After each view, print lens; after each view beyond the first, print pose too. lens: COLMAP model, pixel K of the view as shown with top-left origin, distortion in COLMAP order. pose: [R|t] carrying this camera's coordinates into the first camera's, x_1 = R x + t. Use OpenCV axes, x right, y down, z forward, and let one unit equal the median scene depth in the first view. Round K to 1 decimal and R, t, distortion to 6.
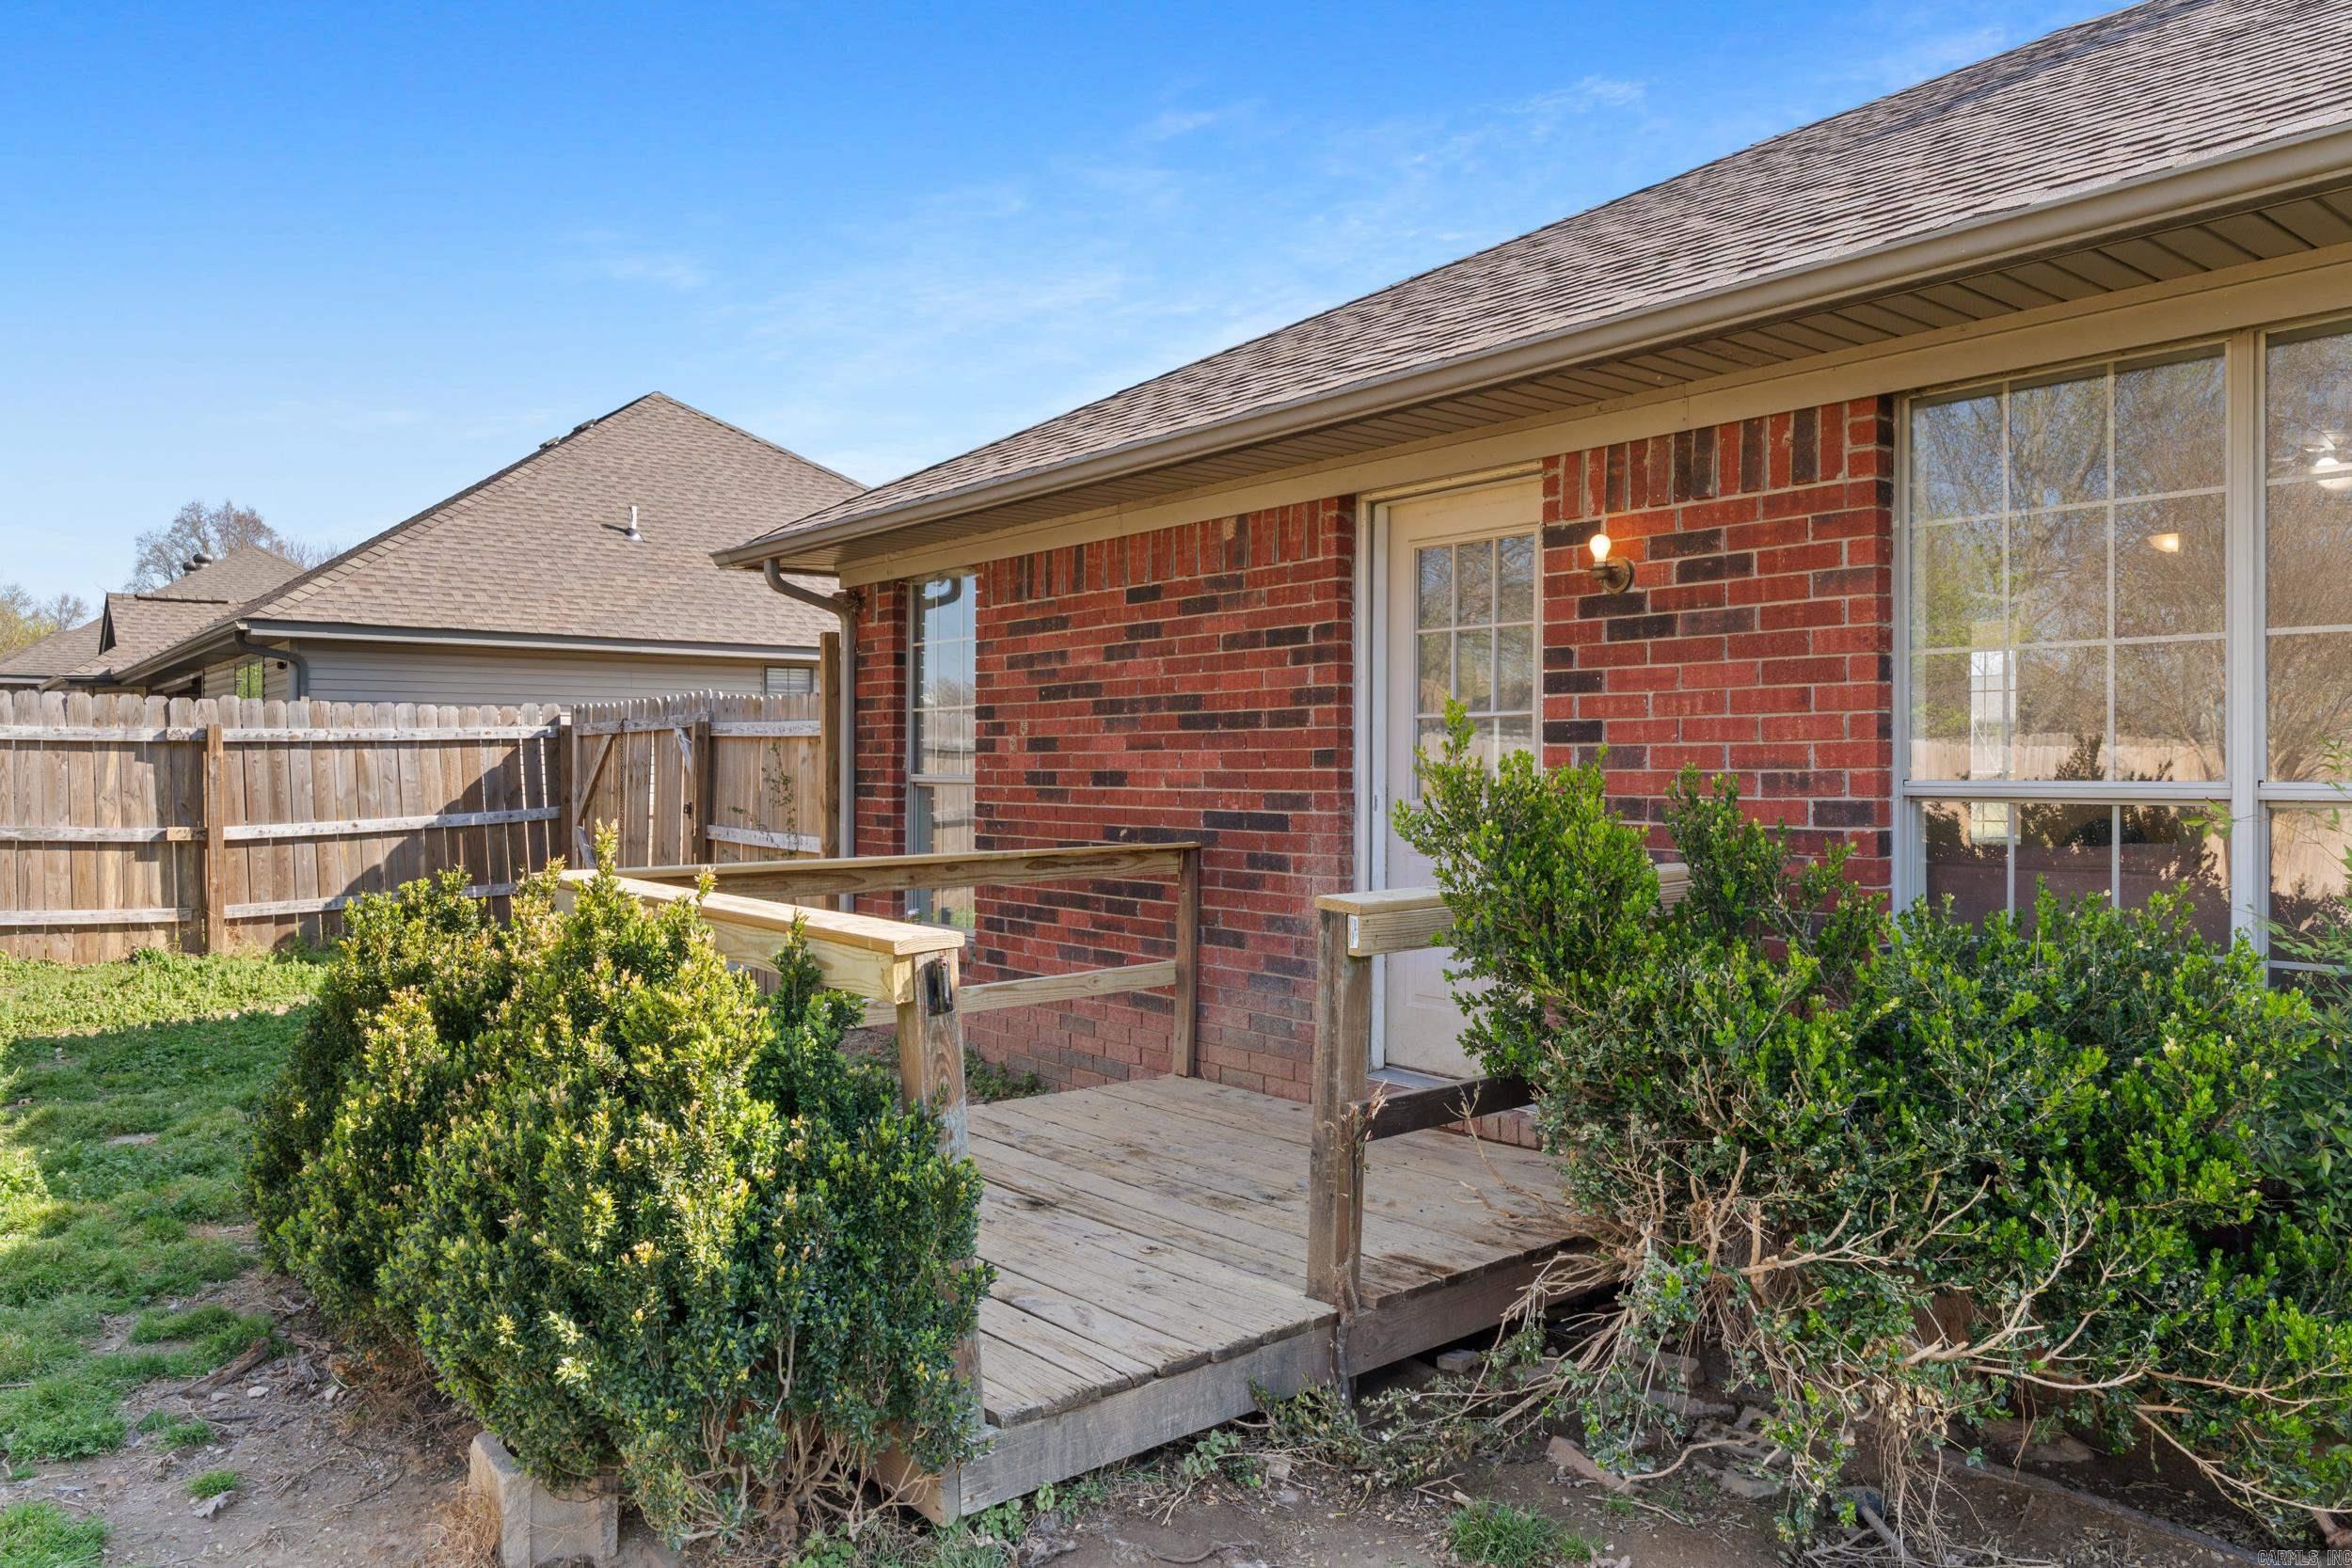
lens RADIAL K [[1630.6, 0, 1176.0], [0, 1630.6, 784.0], [0, 0, 1]] dist [-0.000329, -0.000270]
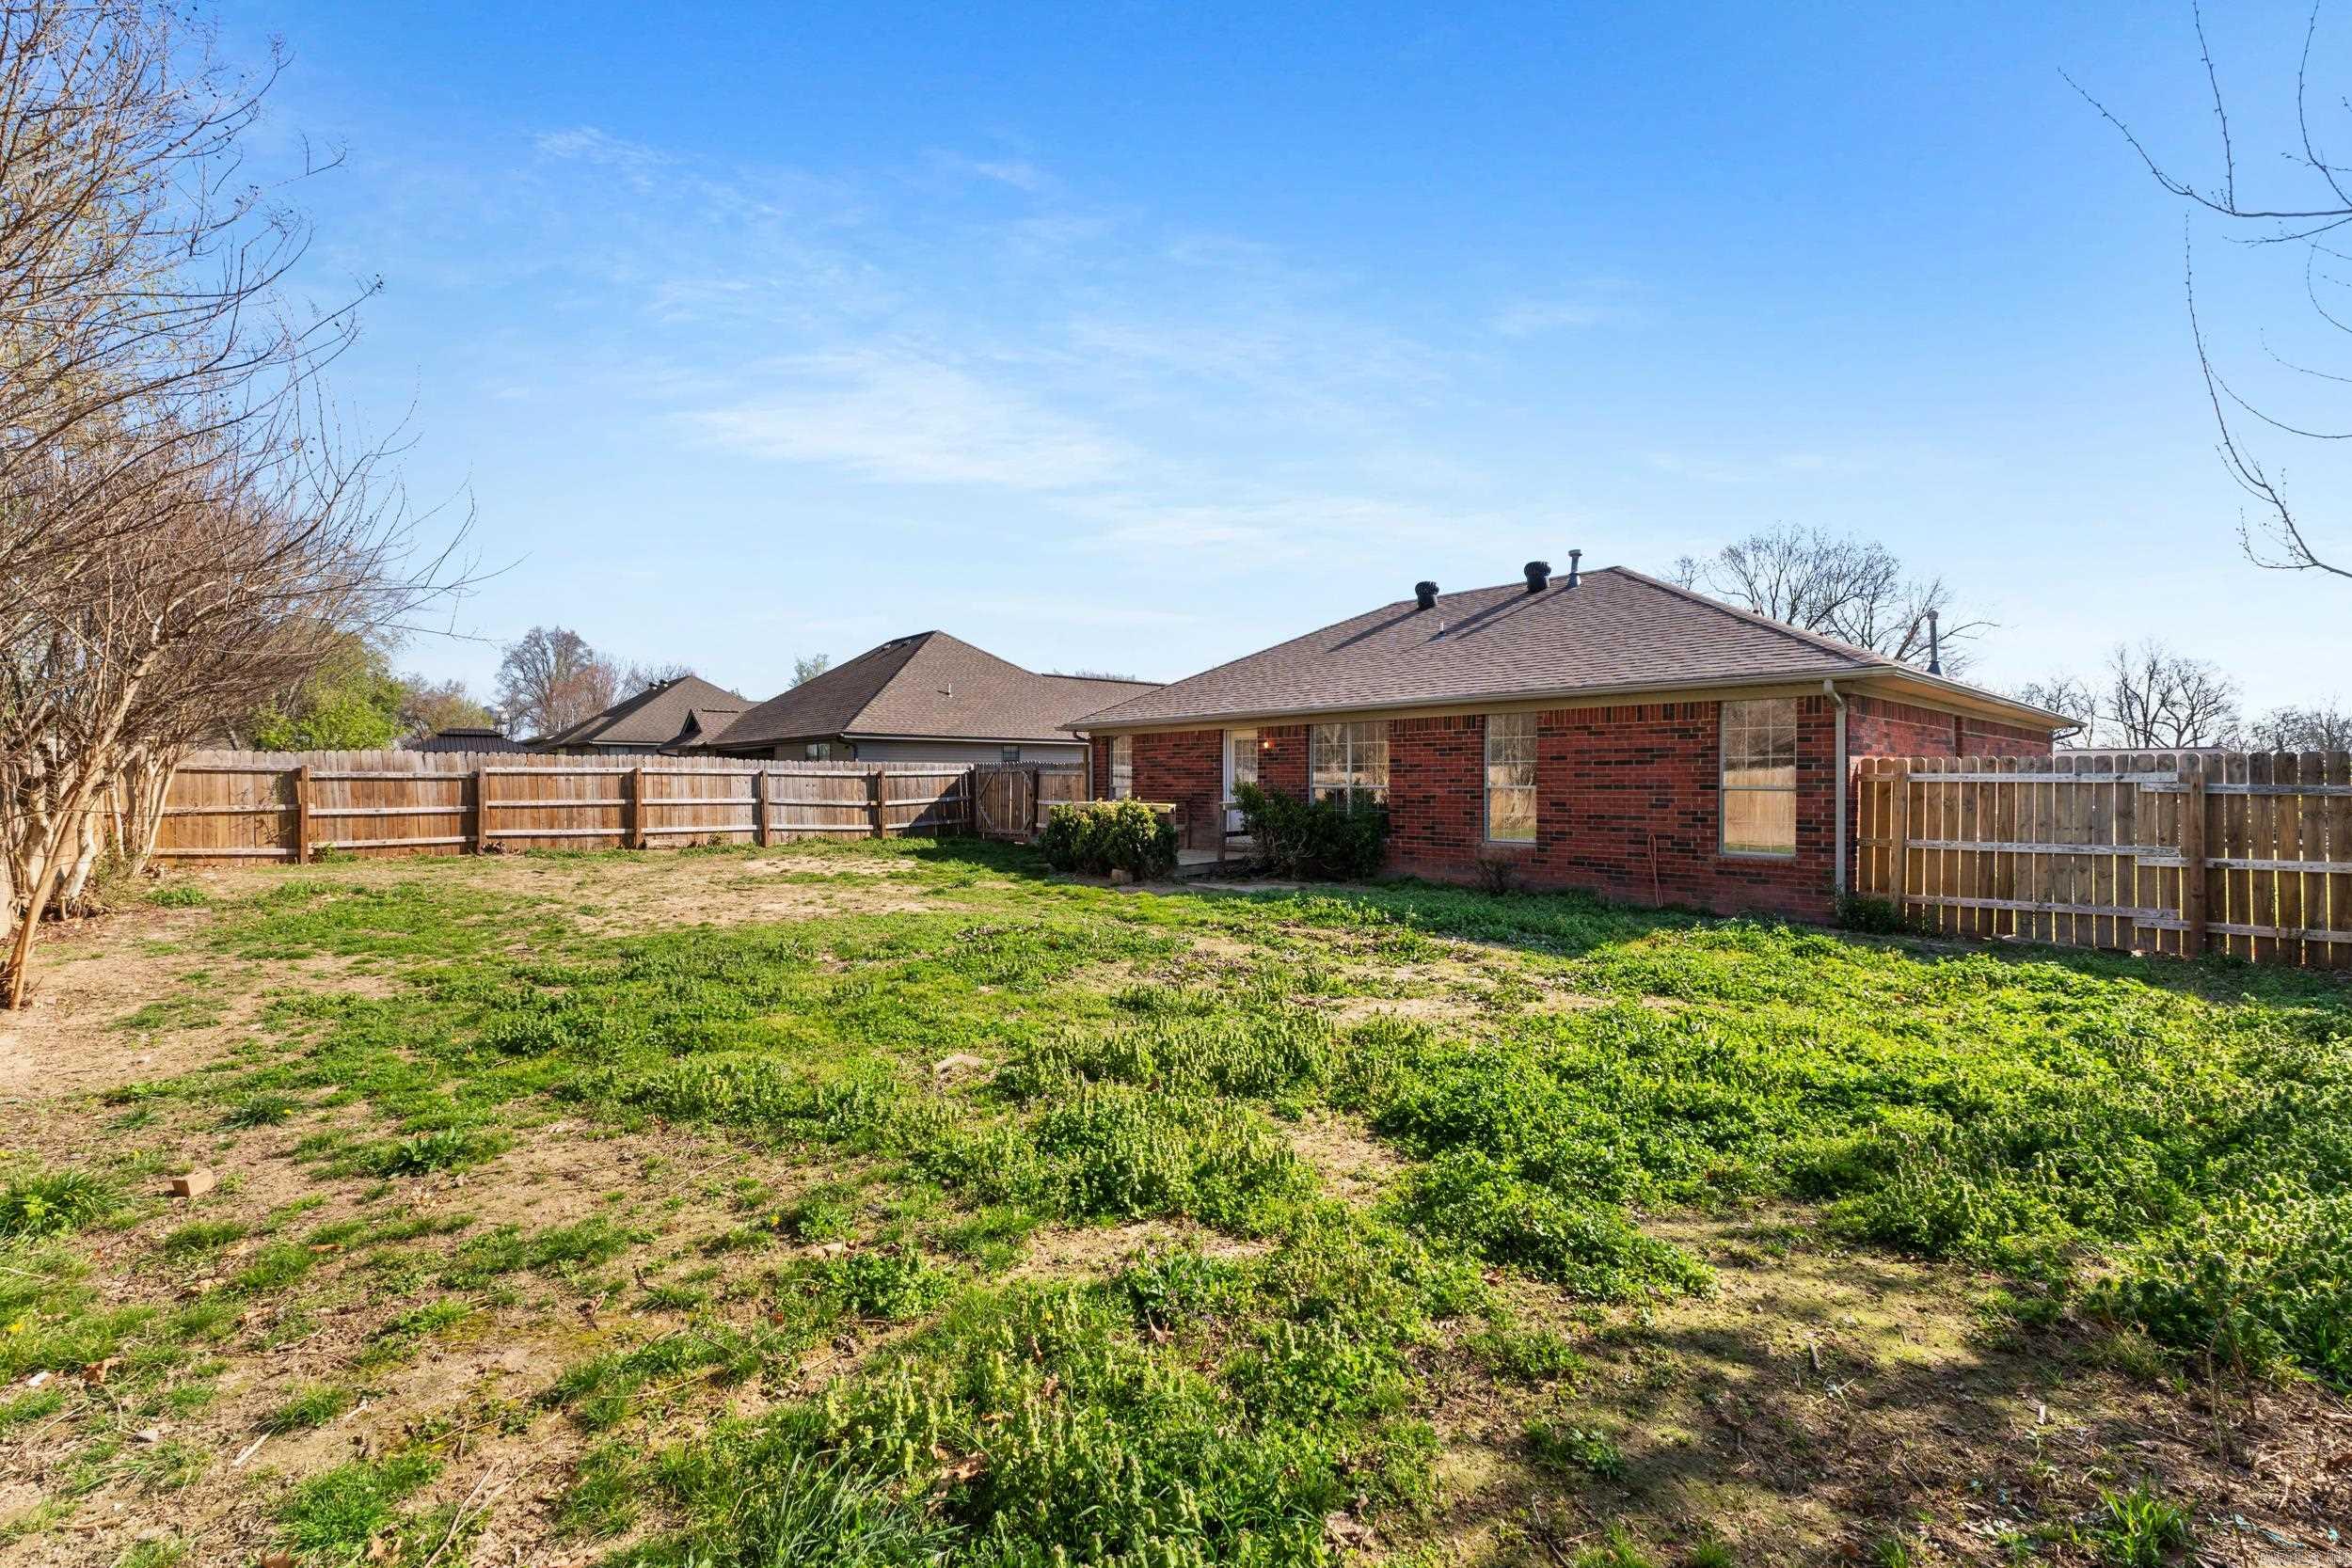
lens RADIAL K [[991.2, 0, 1176.0], [0, 991.2, 784.0], [0, 0, 1]] dist [0.001658, 0.000451]
pose [[0.997928, -0.006769, 0.063990, -0.158423], [0.007095, 0.999963, -0.004868, 0.006291], [-0.063955, 0.005312, 0.997939, -1.395232]]
